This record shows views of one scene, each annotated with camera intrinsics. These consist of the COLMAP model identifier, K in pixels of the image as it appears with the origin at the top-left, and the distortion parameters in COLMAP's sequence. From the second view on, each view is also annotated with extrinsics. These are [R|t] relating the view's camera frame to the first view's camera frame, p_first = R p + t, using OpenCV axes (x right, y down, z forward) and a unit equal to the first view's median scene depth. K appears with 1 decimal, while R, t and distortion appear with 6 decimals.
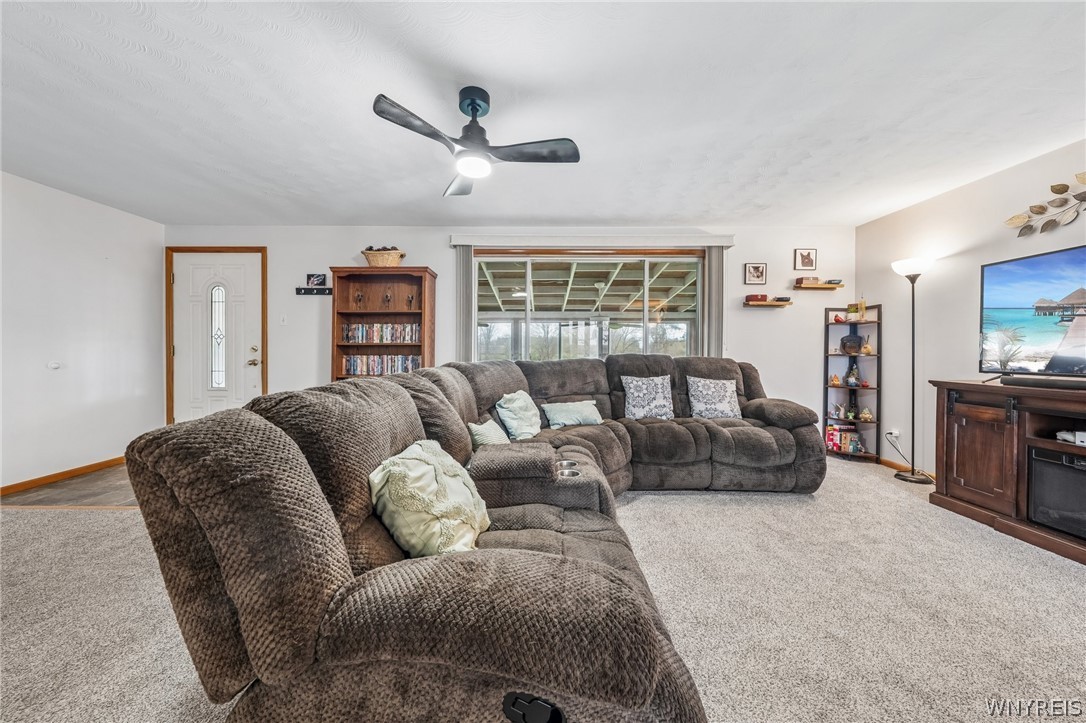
lens RADIAL K [[366.4, 0, 541.2], [0, 366.4, 354.5], [0, 0, 1]] dist [-0.002833, -0.000047]
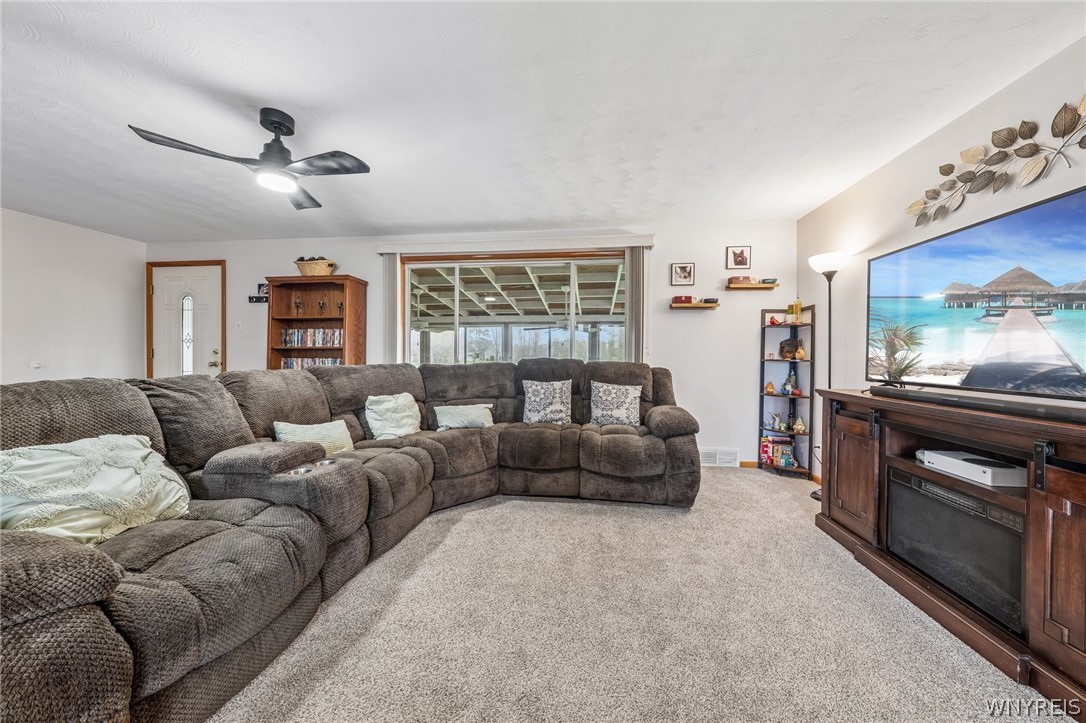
lens RADIAL K [[366.1, 0, 549.2], [0, 366.1, 356.8], [0, 0, 1]] dist [-0.002361, -0.000062]
pose [[0.992773, 0.004596, -0.119921, 0.376333], [-0.004961, 0.999984, -0.002747, -0.002315], [0.119907, 0.003322, 0.992780, 0.018371]]
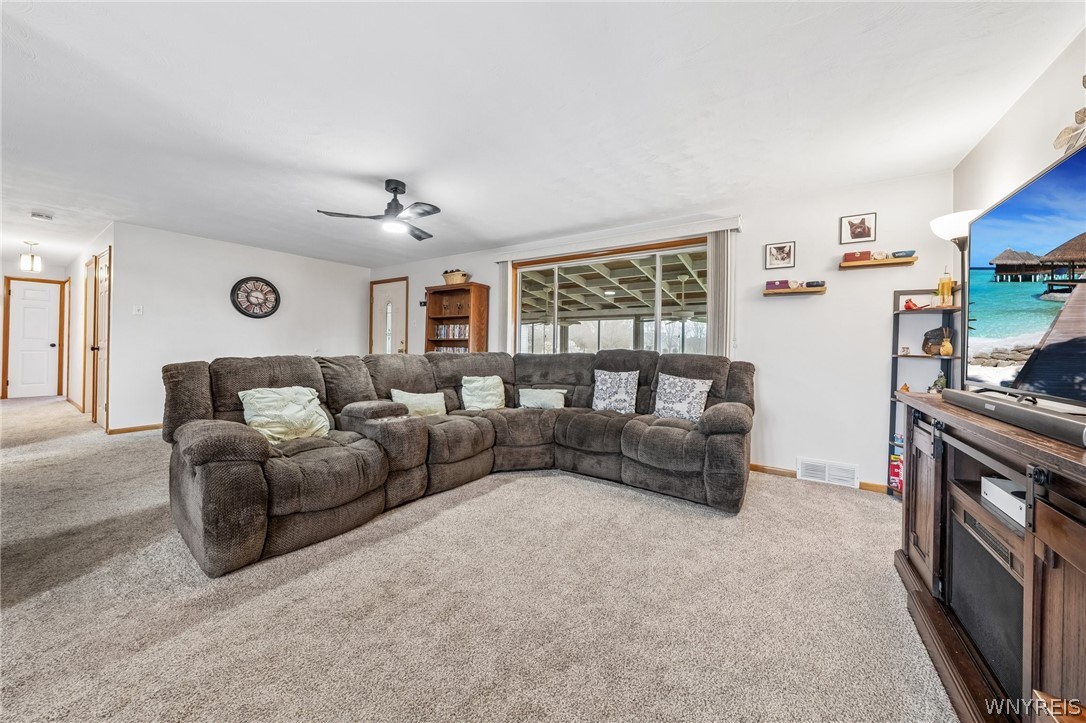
lens RADIAL K [[374.2, 0, 550.1], [0, 374.2, 344.3], [0, 0, 1]] dist [-0.002300, -0.000078]
pose [[0.835529, 0.009733, -0.549360, 0.652679], [-0.019300, 0.999746, -0.011640, 0.000002], [0.549108, 0.020328, 0.835504, 0.012597]]
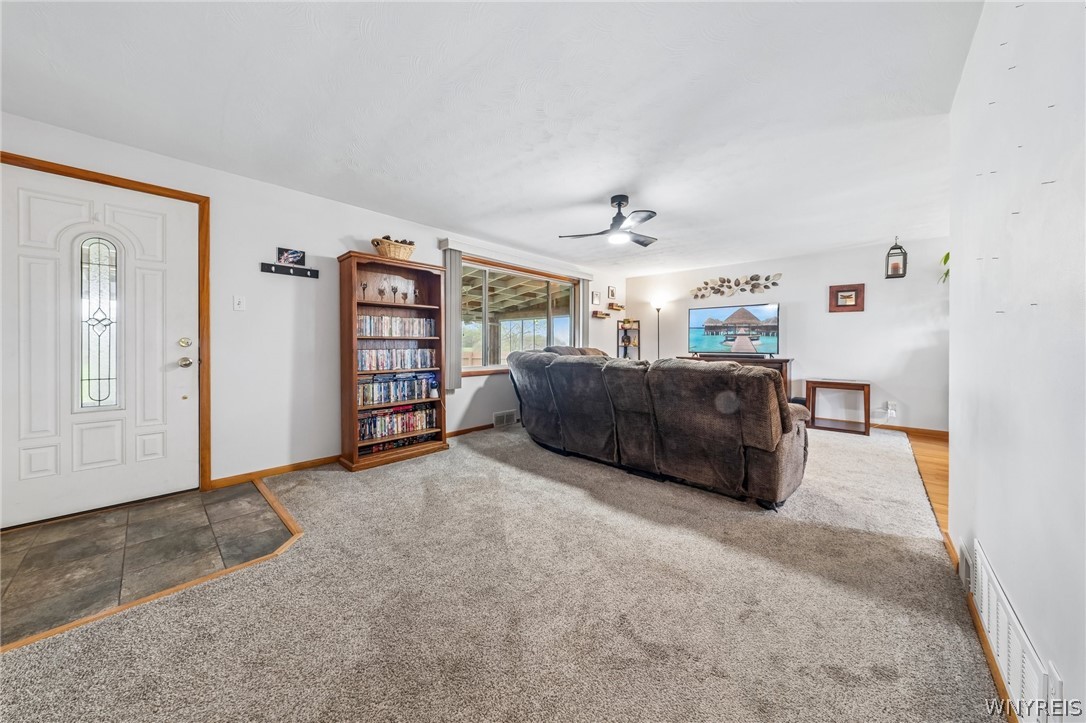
lens RADIAL K [[371.3, 0, 544.9], [0, 371.3, 350.8], [0, 0, 1]] dist [-0.002525, -0.000011]
pose [[0.664550, -0.015500, 0.747083, -0.897759], [0.009509, 0.999879, 0.012286, -0.001904], [-0.747183, -0.001060, 0.664617, 0.044034]]
